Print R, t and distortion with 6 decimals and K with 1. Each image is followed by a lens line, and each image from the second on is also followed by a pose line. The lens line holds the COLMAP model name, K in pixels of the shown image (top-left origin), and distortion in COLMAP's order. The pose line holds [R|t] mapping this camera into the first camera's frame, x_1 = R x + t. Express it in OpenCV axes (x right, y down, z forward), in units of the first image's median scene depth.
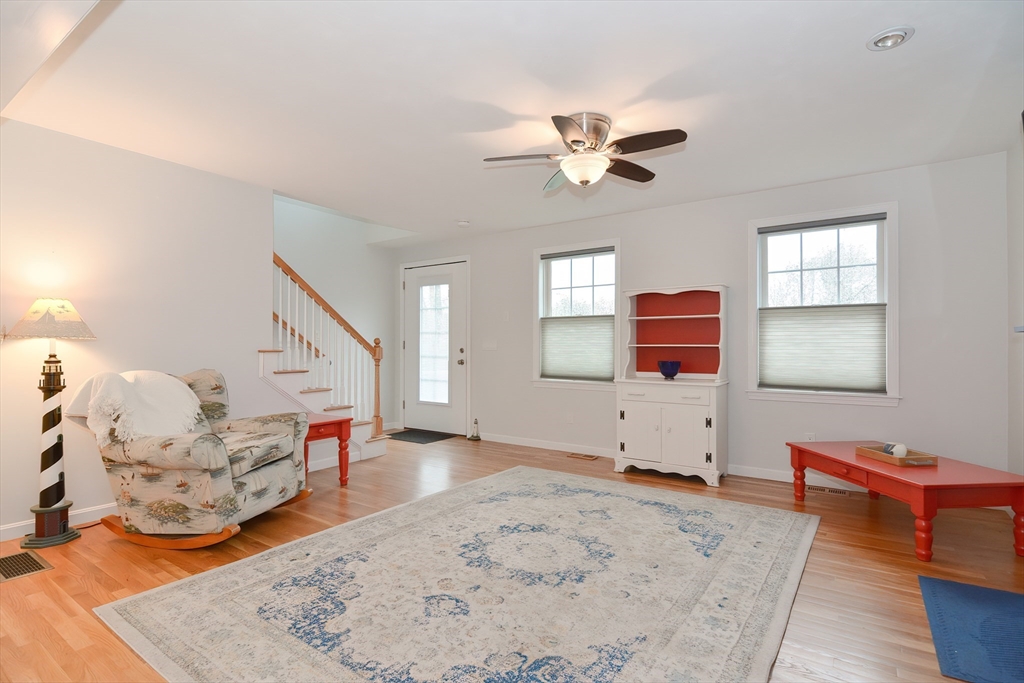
lens RADIAL K [[491.6, 0, 519.1], [0, 491.6, 345.5], [0, 0, 1]] dist [0.007233, -0.009709]
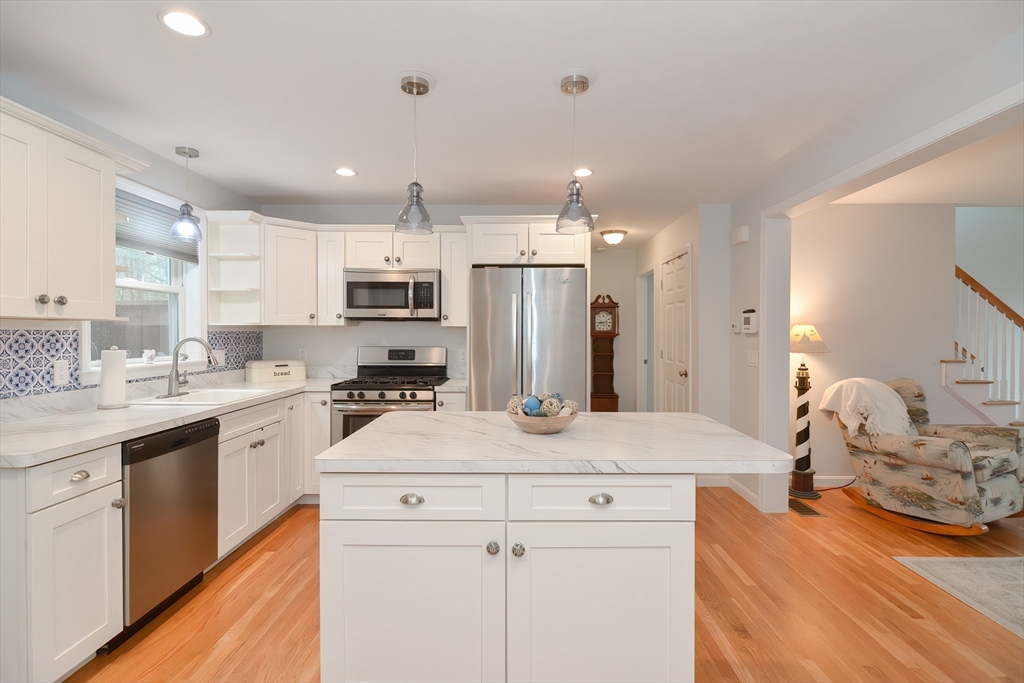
lens RADIAL K [[491.6, 0, 509.4], [0, 491.6, 337.9], [0, 0, 1]] dist [0.007233, -0.009709]
pose [[0.555163, 0.008524, -0.831698, -0.239508], [0.003791, 0.999911, 0.012778, -0.079814], [0.831733, -0.010247, 0.555082, -0.504575]]
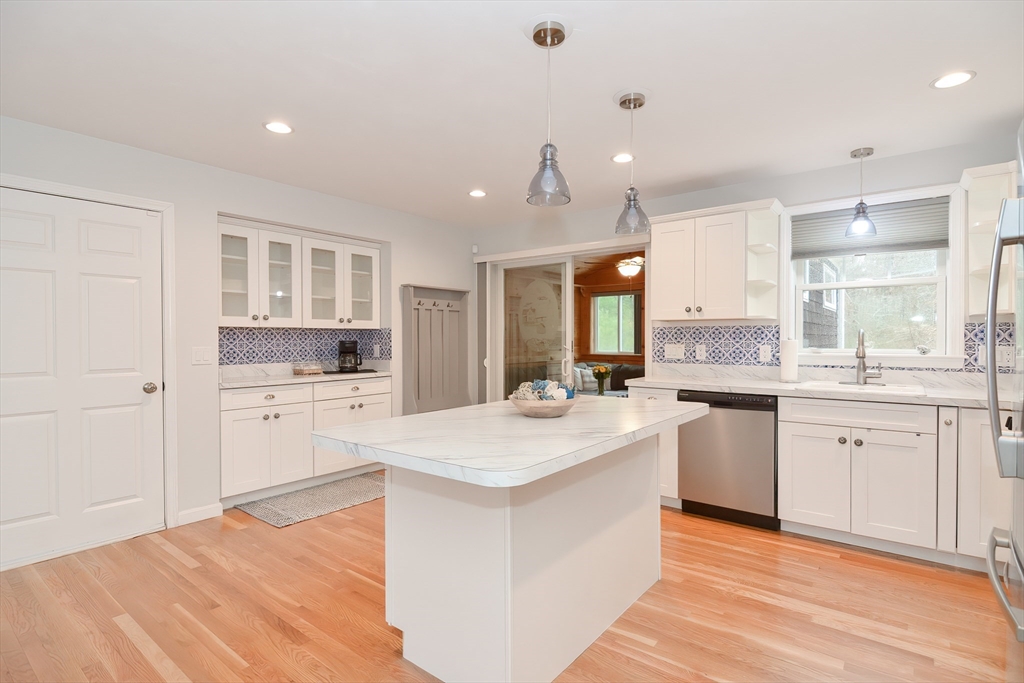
lens RADIAL K [[491.6, 0, 515.2], [0, 491.6, 346.9], [0, 0, 1]] dist [0.007233, -0.009709]
pose [[-0.997627, 0.000431, 0.068853, -0.827759], [0.001479, 0.999884, 0.015172, -0.048551], [-0.068838, 0.015238, -0.997511, 0.711246]]
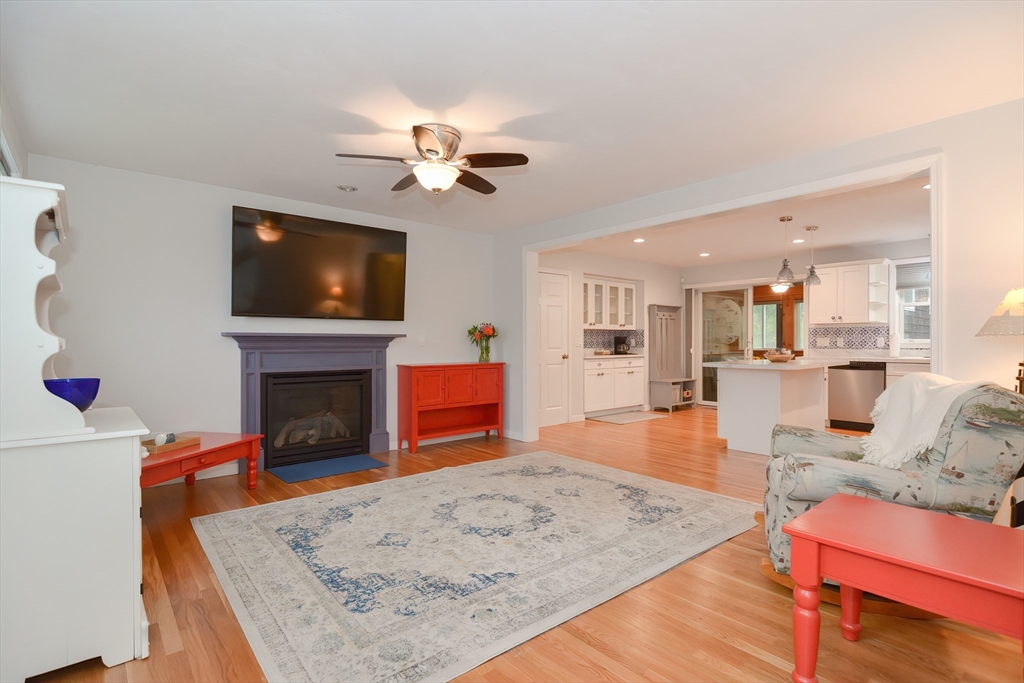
lens RADIAL K [[491.6, 0, 524.8], [0, 491.6, 347.8], [0, 0, 1]] dist [0.007233, -0.009709]
pose [[-0.968556, -0.000741, 0.248796, -0.334010], [0.001662, 0.999954, 0.009449, -0.007326], [-0.248791, 0.009566, -0.968510, 2.078815]]
